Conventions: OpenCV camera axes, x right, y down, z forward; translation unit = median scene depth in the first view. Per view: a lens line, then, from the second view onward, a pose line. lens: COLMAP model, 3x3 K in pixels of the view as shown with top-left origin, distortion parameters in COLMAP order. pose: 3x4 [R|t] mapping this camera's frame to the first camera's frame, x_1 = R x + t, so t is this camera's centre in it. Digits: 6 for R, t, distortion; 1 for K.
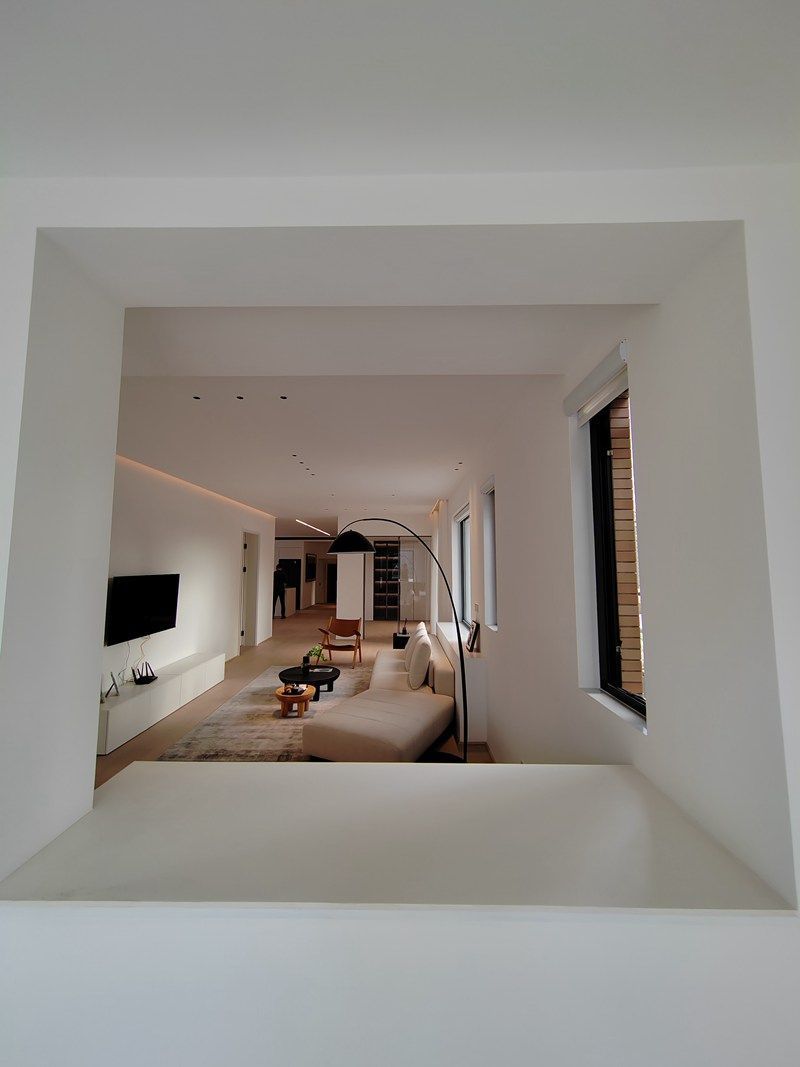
lens RADIAL K [[403.7, 0, 394.1], [0, 403.7, 529.2], [0, 0, 1]] dist [0.001982, 0.000104]
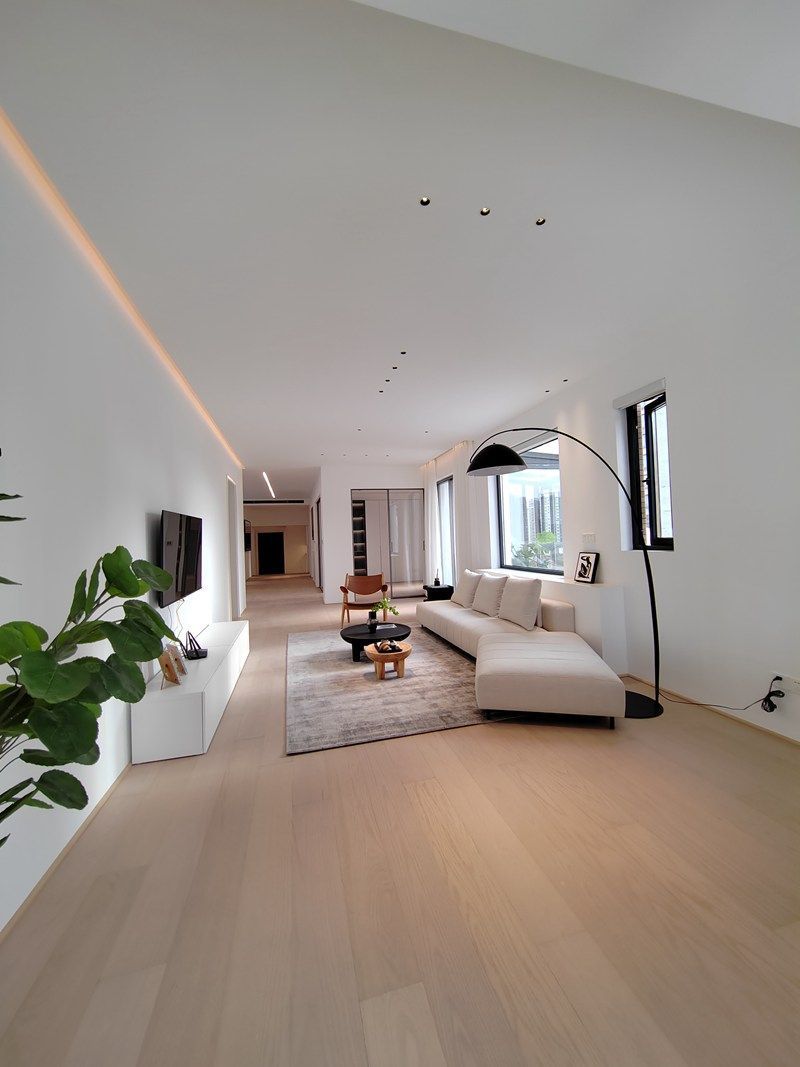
lens RADIAL K [[403.7, 0, 394.1], [0, 403.7, 529.2], [0, 0, 1]] dist [0.001982, 0.000104]
pose [[0.968516, -0.028866, 0.247272, -0.435252], [0.014300, 0.998066, 0.060503, 0.104987], [-0.248540, -0.055062, 0.967055, 0.205062]]
